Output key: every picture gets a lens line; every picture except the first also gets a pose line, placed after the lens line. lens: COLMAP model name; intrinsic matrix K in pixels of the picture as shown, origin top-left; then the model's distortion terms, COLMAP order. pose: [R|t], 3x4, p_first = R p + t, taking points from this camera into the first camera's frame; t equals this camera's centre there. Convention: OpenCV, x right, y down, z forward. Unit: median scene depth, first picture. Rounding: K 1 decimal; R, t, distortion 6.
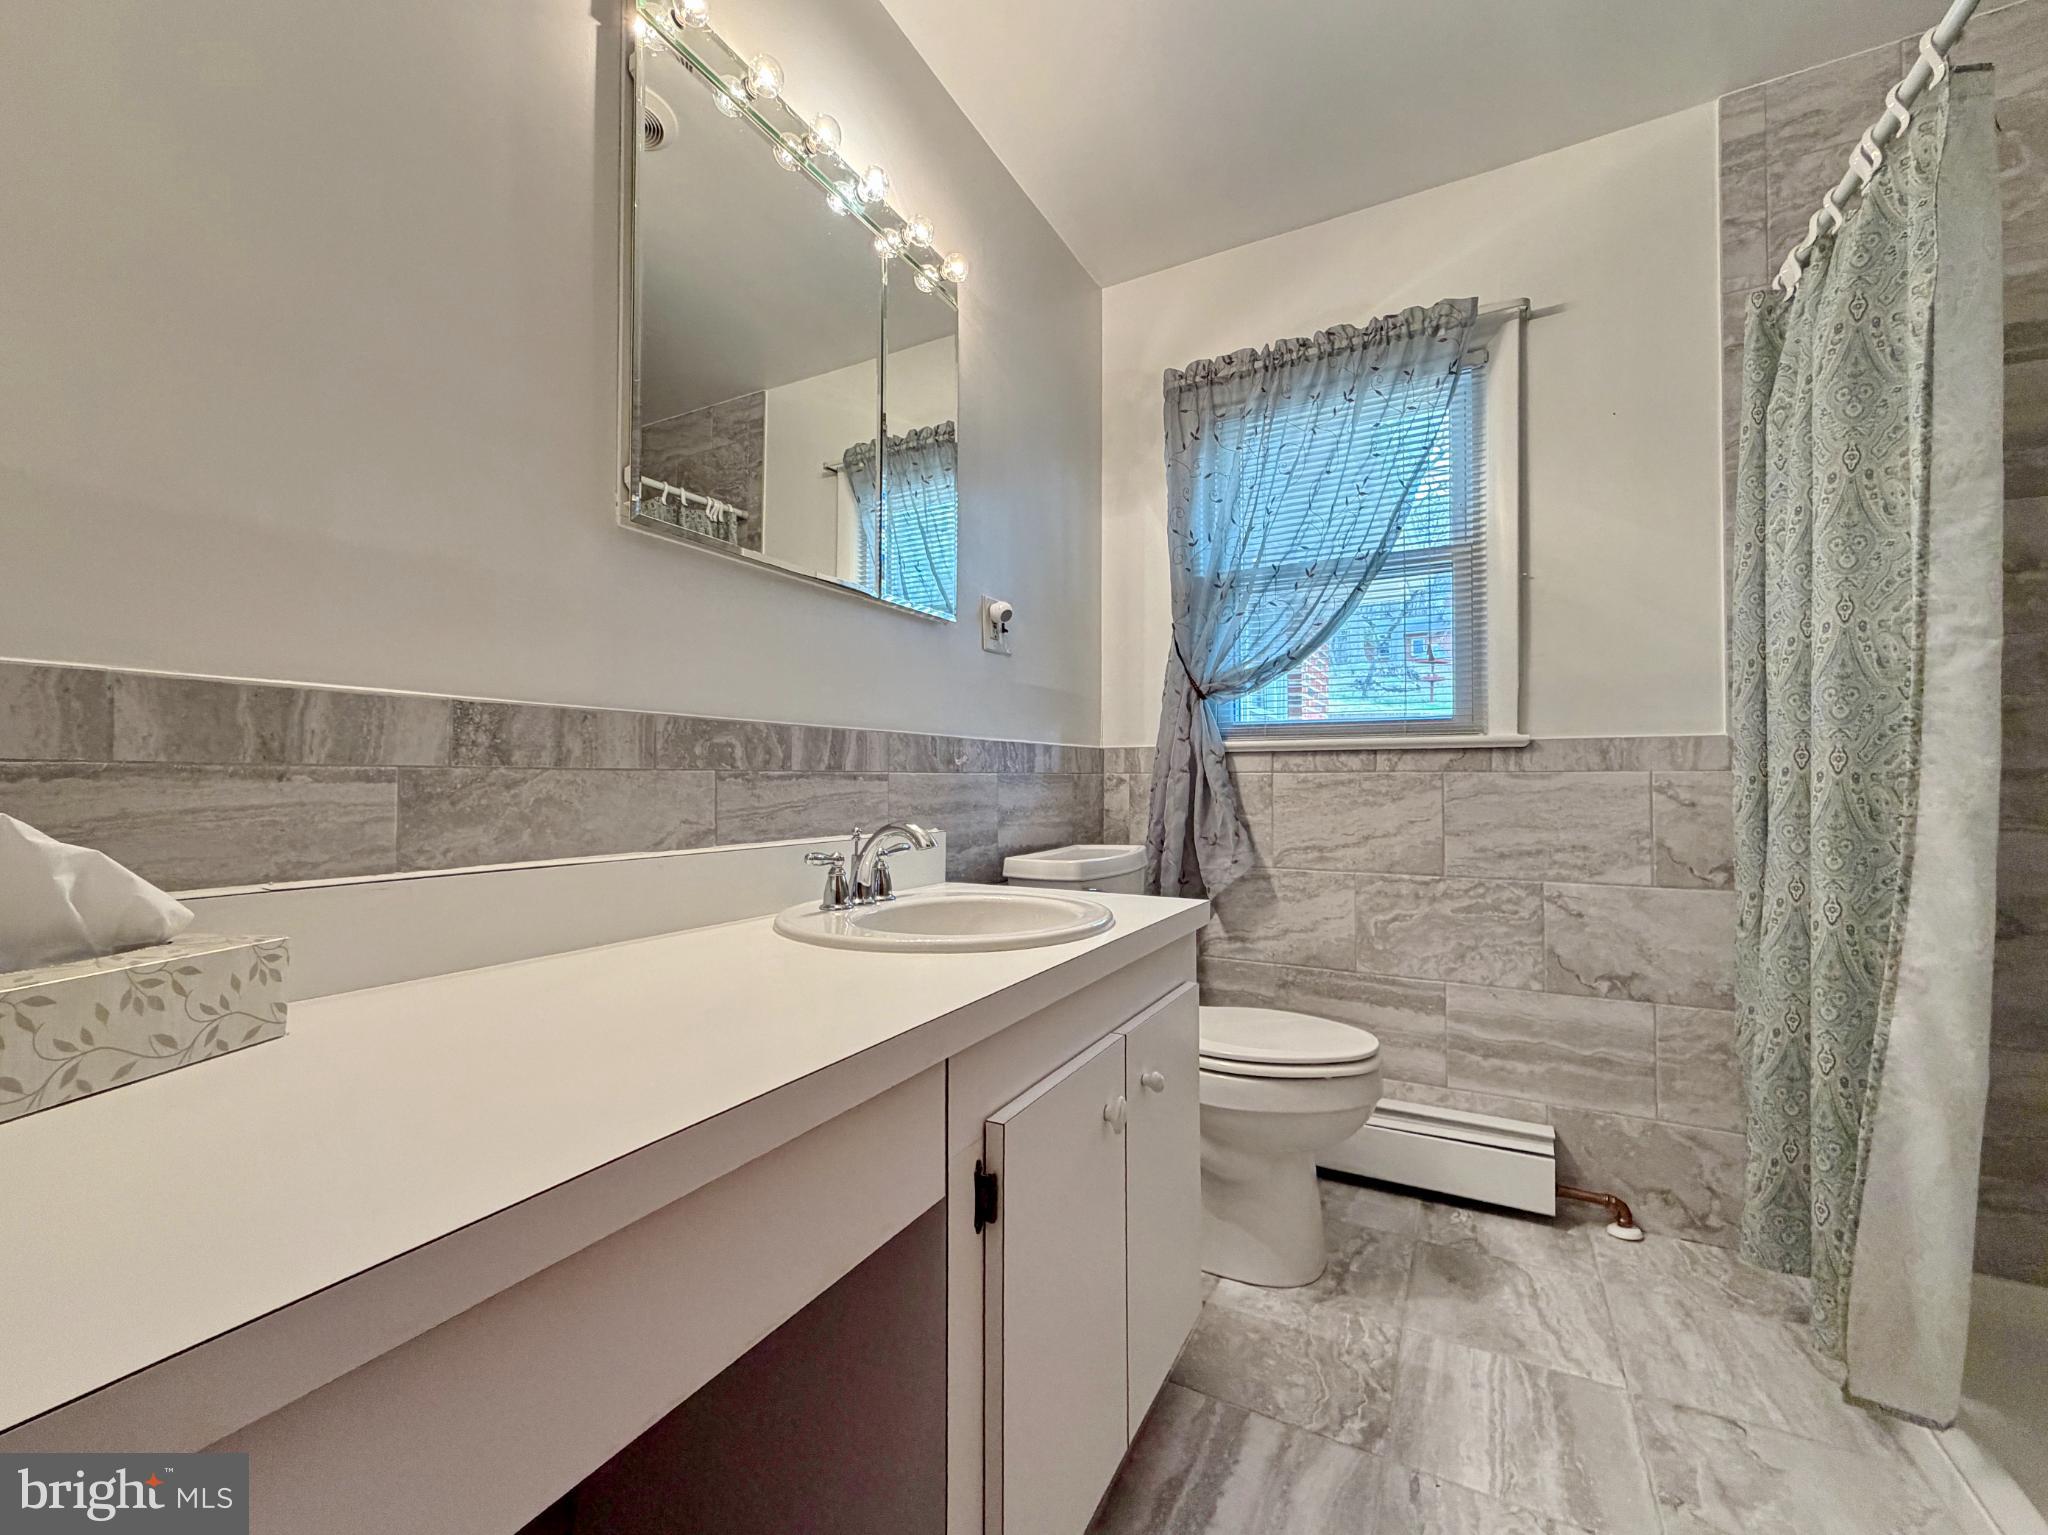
lens RADIAL K [[819.9, 0, 1024.0], [0, 819.9, 767.2], [0, 0, 1]] dist [-0.001115, 0.000185]
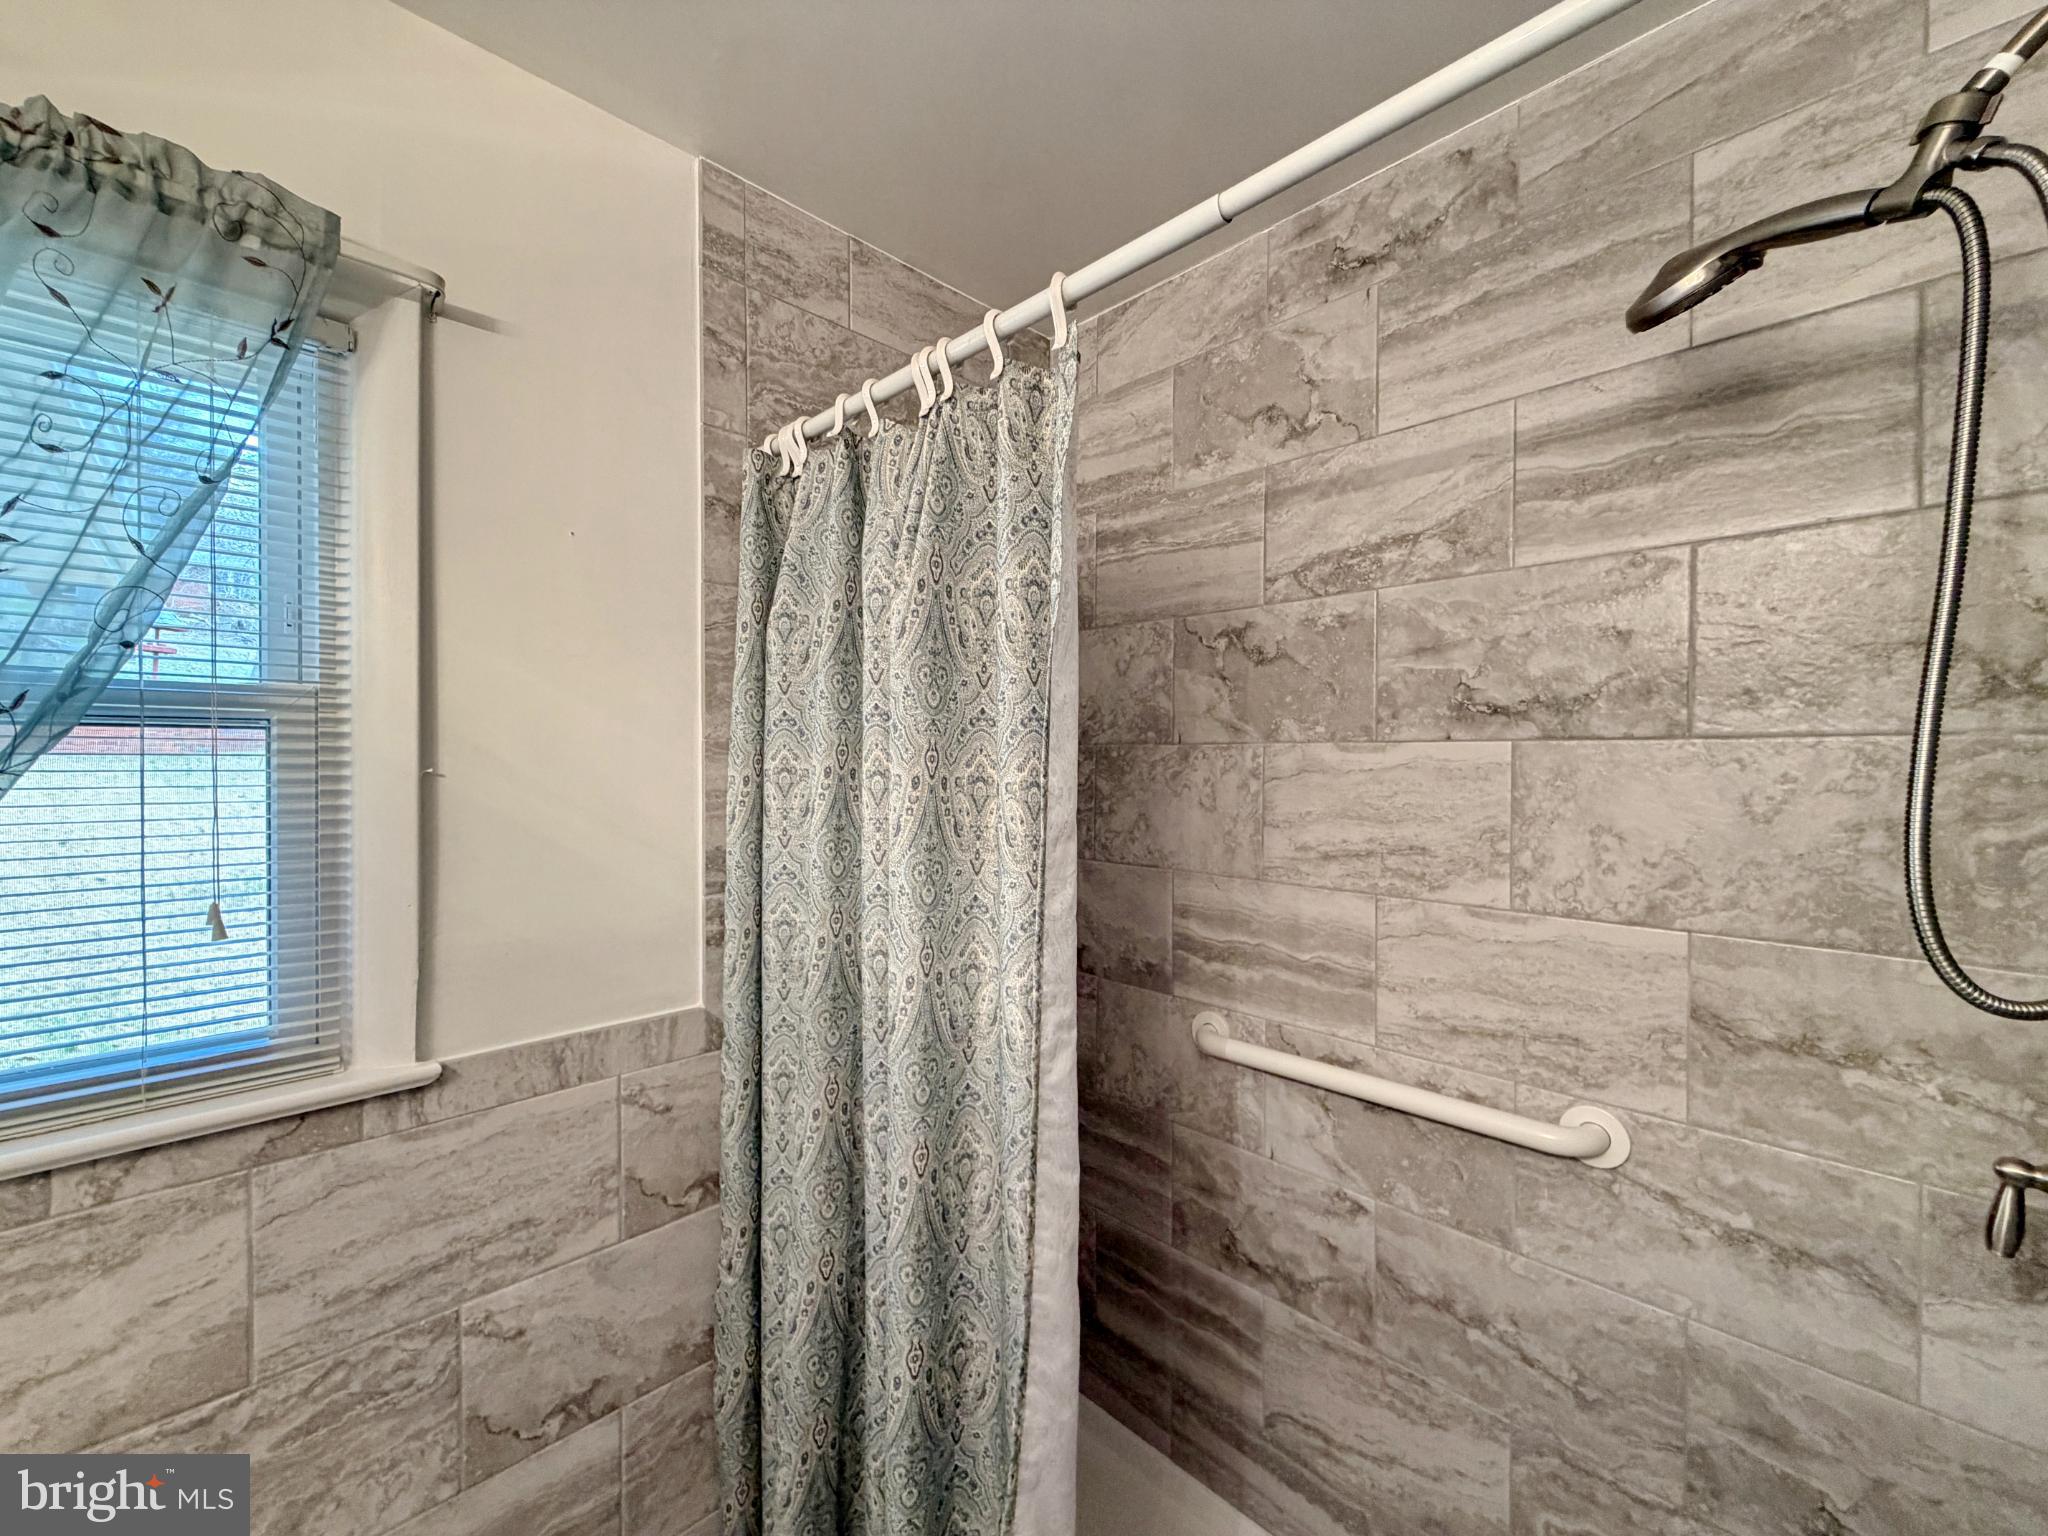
lens RADIAL K [[819.9, 0, 1014.8], [0, 819.9, 763.3], [0, 0, 1]] dist [-0.001115, 0.000185]
pose [[0.287396, -0.004486, 0.957801, 0.196318], [-0.009678, 0.999924, 0.007587, -0.253298], [-0.957763, -0.011450, 0.287331, 0.468014]]
